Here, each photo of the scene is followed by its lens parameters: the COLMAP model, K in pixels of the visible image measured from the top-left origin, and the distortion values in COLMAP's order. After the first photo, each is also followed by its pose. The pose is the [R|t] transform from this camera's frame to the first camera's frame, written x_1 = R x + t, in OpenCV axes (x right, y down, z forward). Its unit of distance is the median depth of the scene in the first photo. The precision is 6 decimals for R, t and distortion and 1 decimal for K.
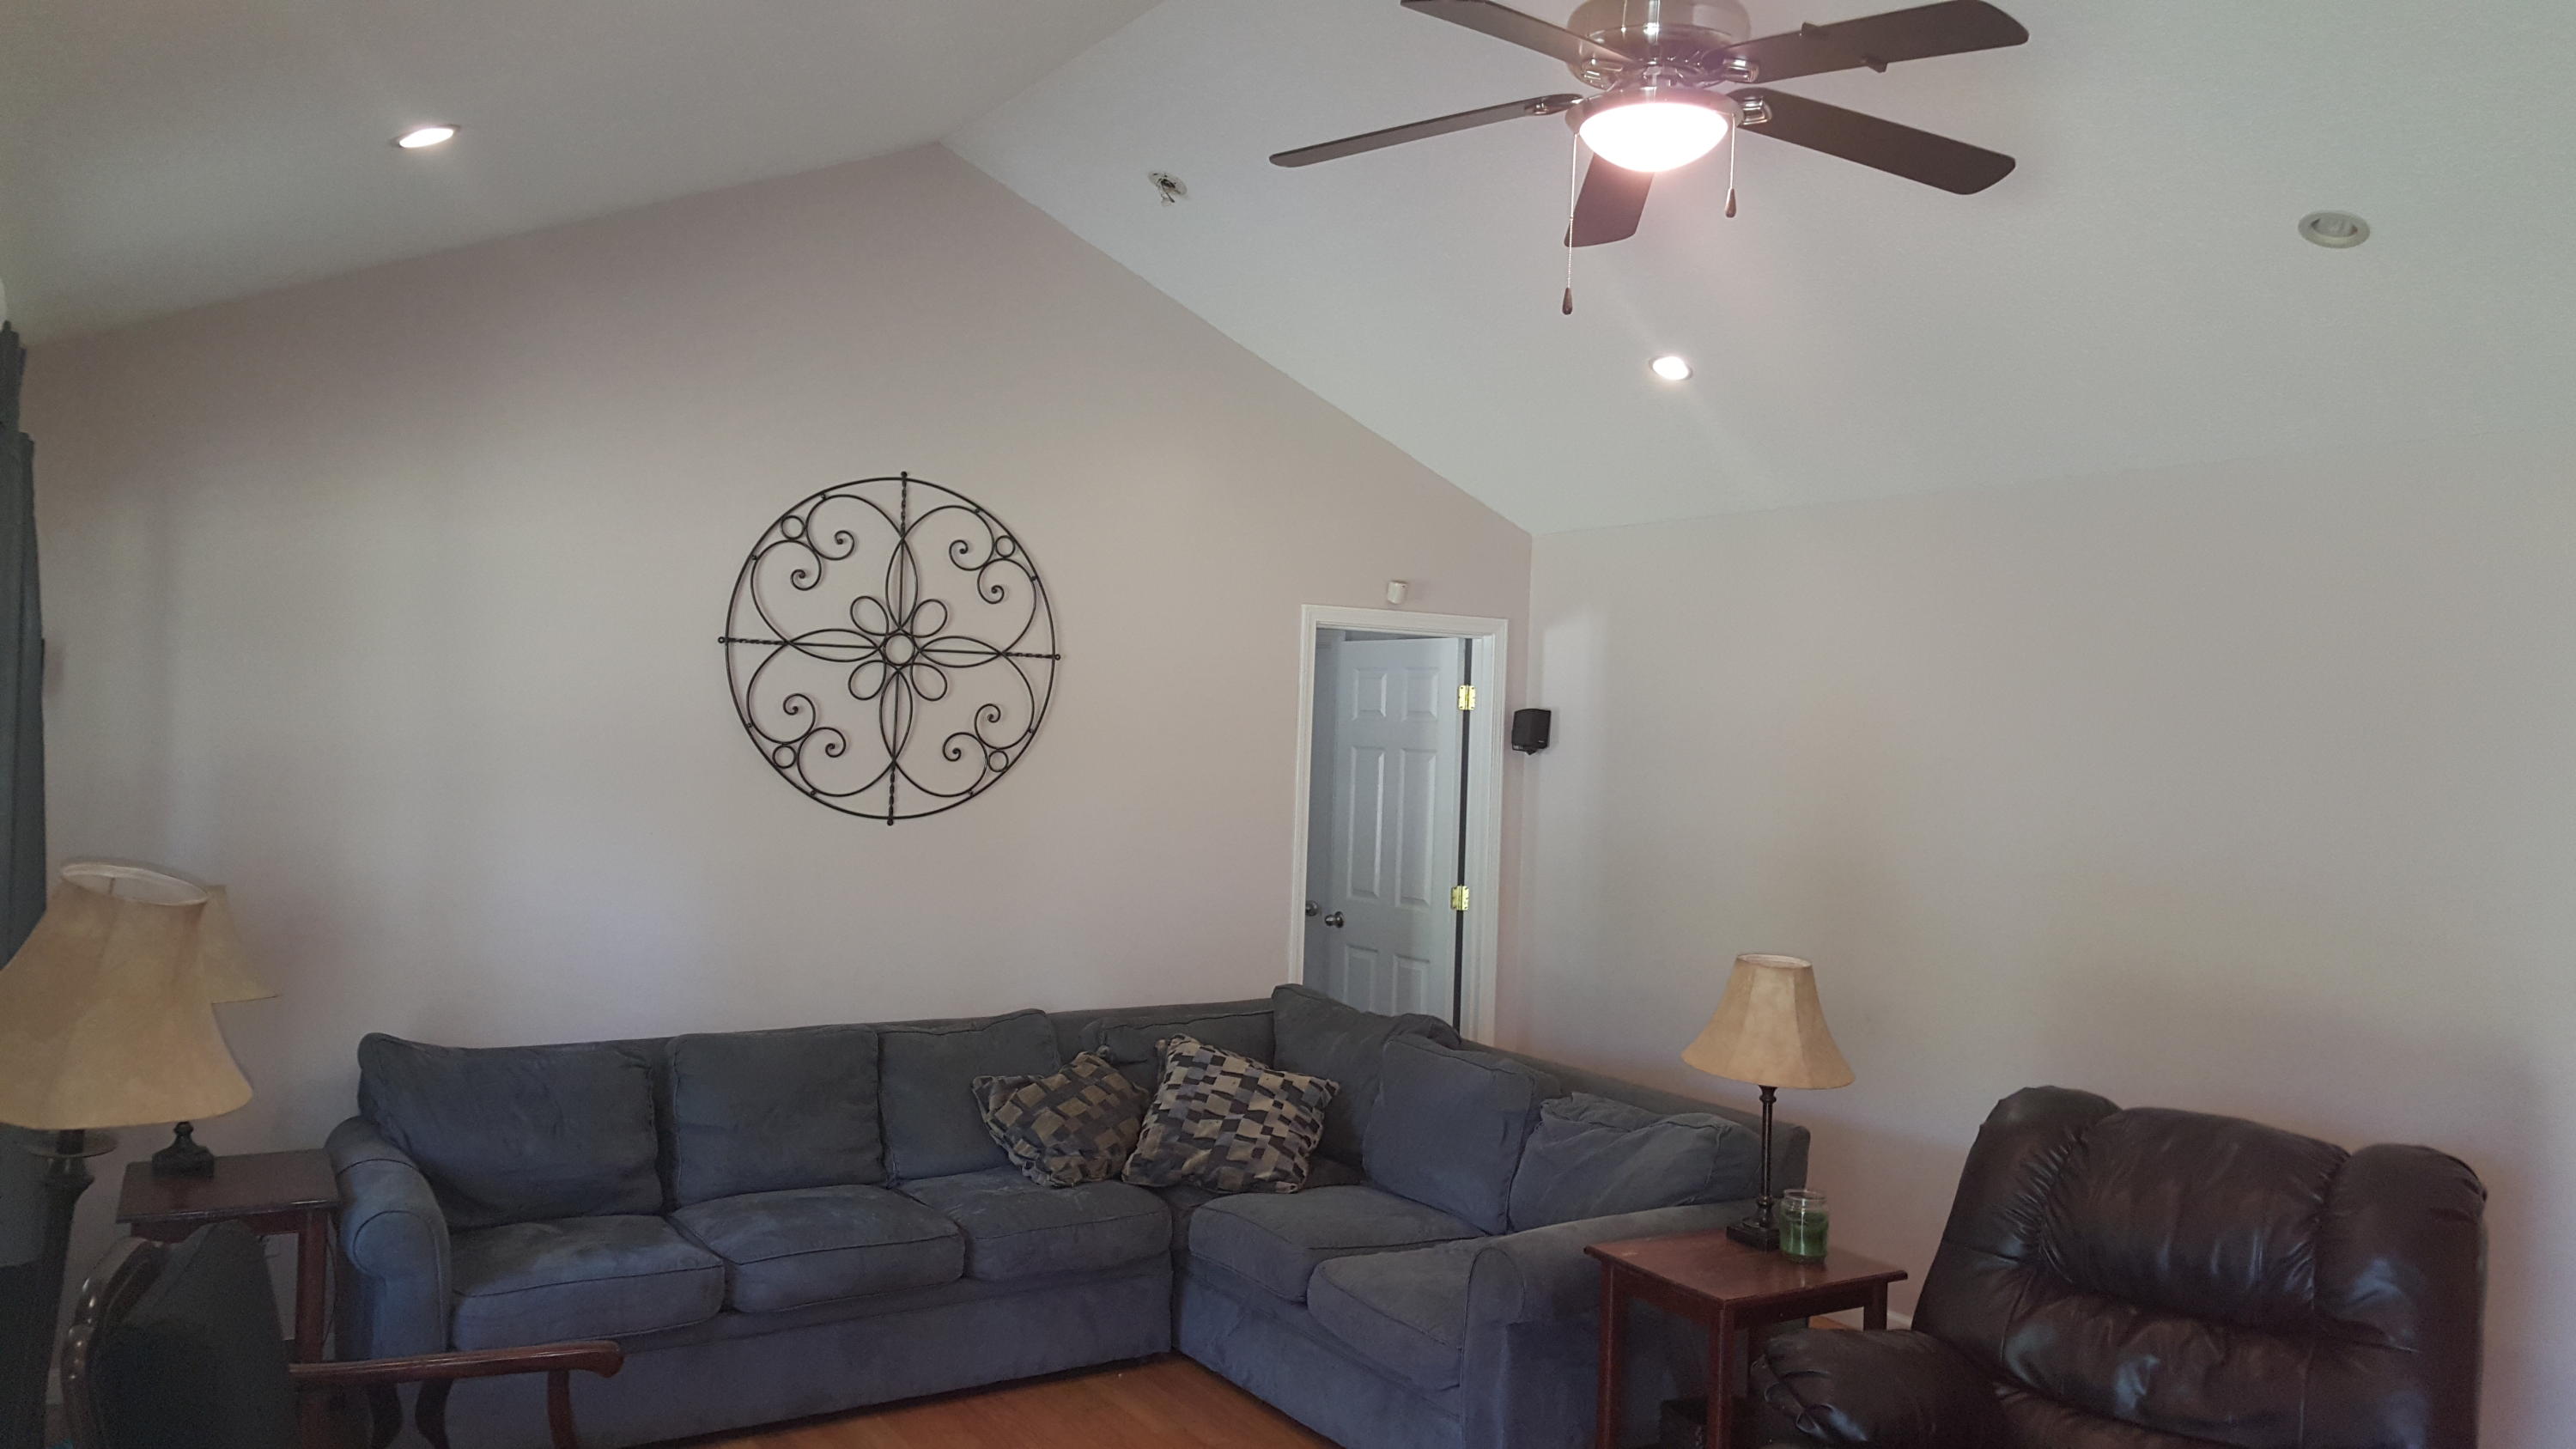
lens RADIAL K [[1801.8, 0, 1288.0], [0, 1801.8, 724.5], [0, 0, 1]] dist [0.122532, -0.192772]
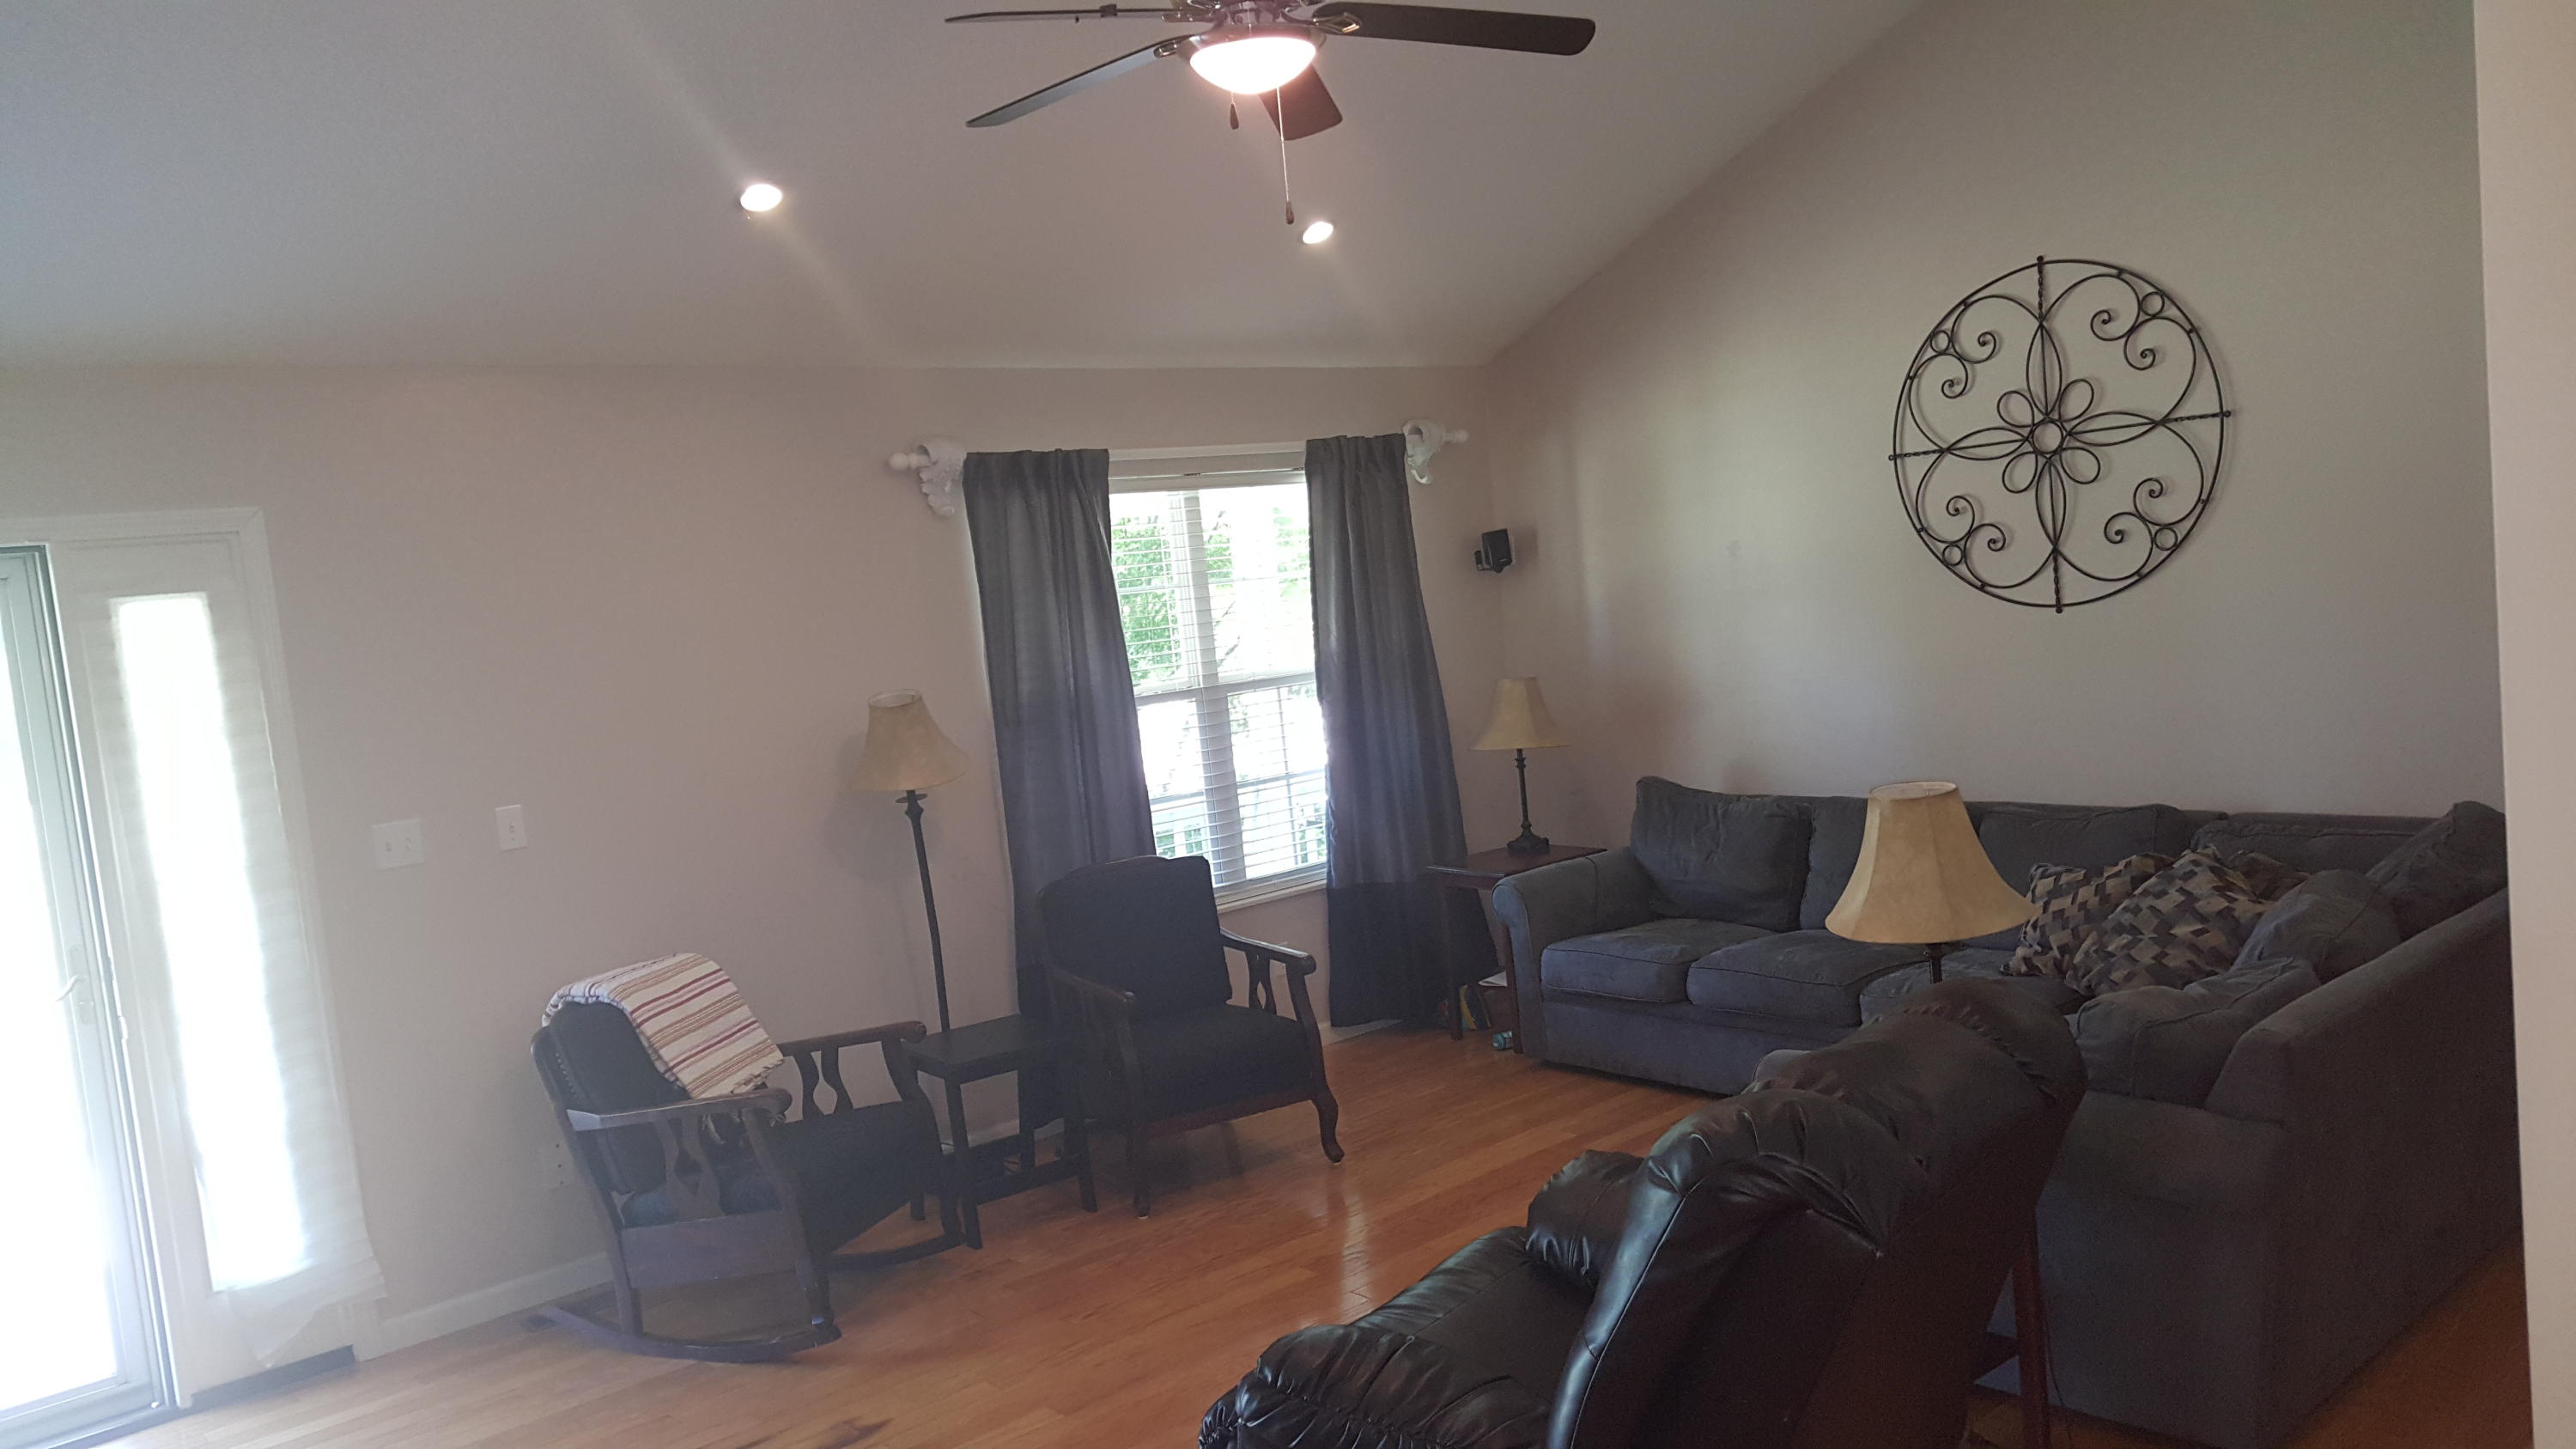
lens RADIAL K [[1801.8, 0, 1288.0], [0, 1801.8, 724.5], [0, 0, 1]] dist [0.122532, -0.192772]
pose [[0.154394, 0.031920, -0.987494, 0.723340], [0.099554, 0.993889, 0.047692, 0.026013], [0.982981, -0.105672, 0.150273, 0.420655]]
